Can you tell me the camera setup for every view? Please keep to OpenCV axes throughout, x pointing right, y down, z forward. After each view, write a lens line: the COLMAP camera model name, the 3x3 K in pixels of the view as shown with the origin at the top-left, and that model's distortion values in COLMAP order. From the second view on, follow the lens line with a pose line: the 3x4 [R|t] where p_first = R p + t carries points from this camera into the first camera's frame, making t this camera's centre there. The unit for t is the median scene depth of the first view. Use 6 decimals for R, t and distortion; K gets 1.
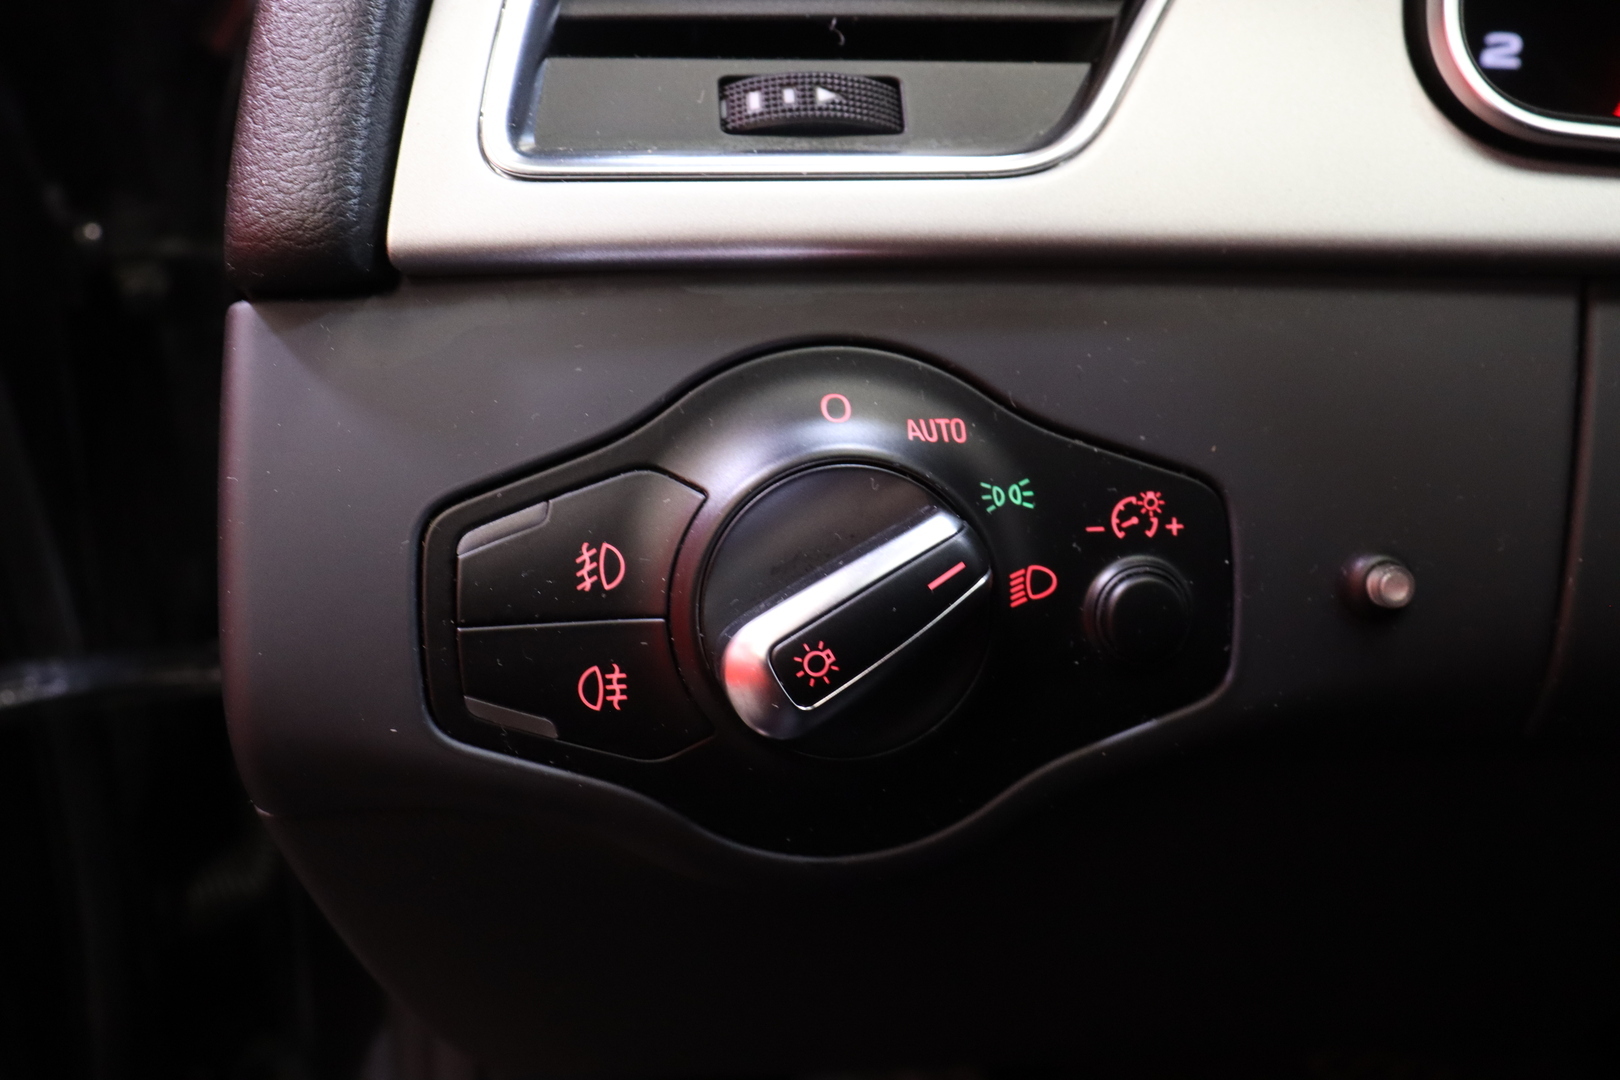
lens RADIAL K [[1614.8, 0, 813.4], [0, 1614.8, 535.8], [0, 0, 1]] dist [-0.088842, 0.000000]
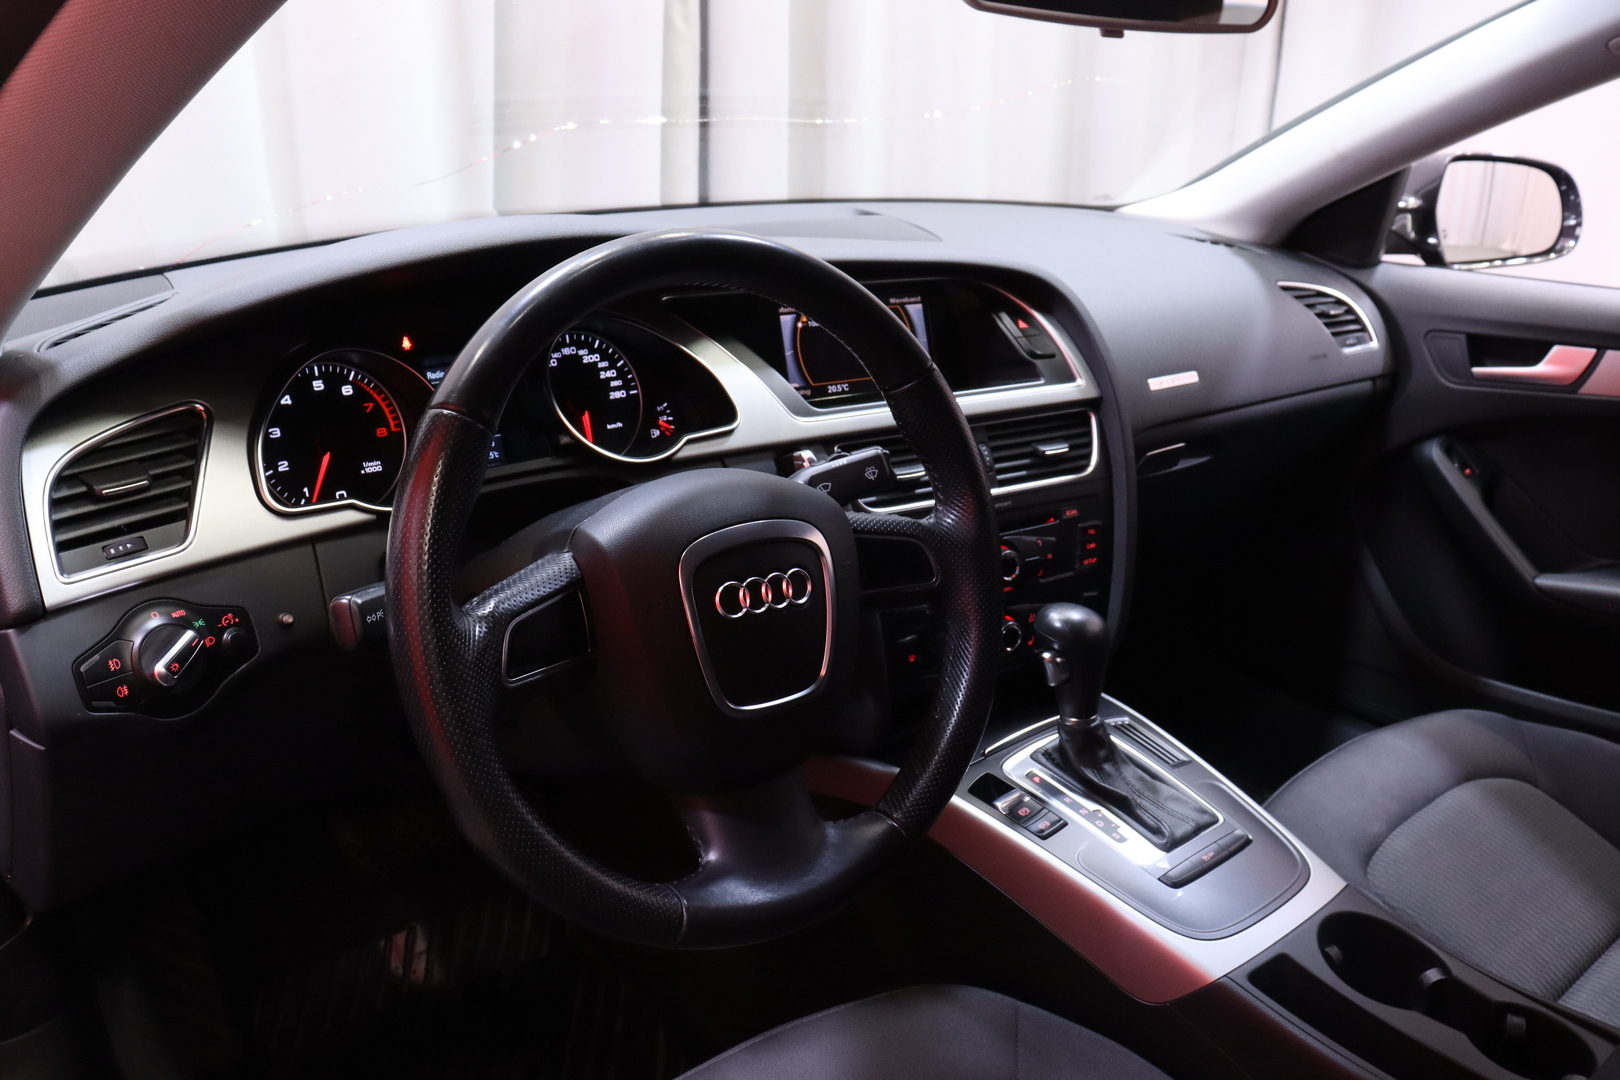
lens RADIAL K [[1315.6, 0, 801.2], [0, 1315.6, 547.6], [0, 0, 1]] dist [-0.161114, 0.113687]
pose [[0.729513, -0.246332, 0.638069, -0.849073], [0.281638, 0.958321, 0.047967, 0.072643], [-0.623290, 0.144712, 0.768484, -2.725447]]
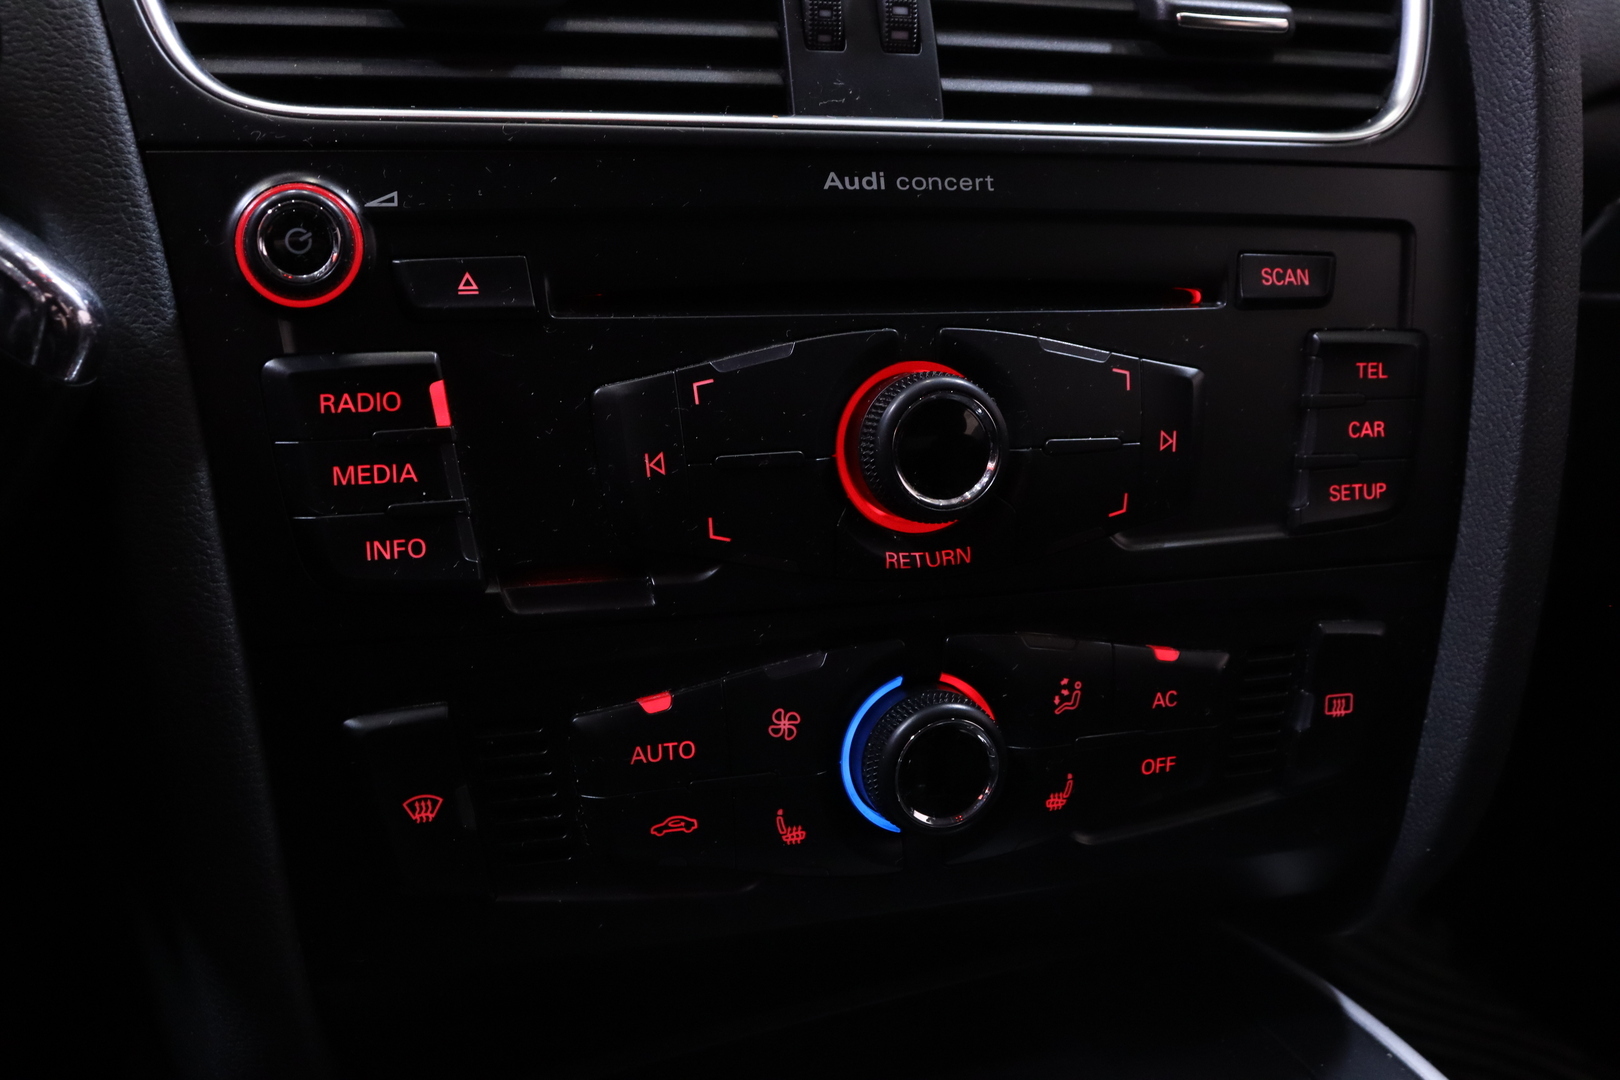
lens RADIAL K [[1522.8, 0, 795.7], [0, 1522.8, 531.6], [0, 0, 1]] dist [-0.120511, 0.000000]
pose [[0.871684, -0.144531, 0.468271, 2.323923], [0.194575, 0.979050, -0.060020, 0.757293], [-0.449786, 0.143433, 0.881544, -0.322563]]
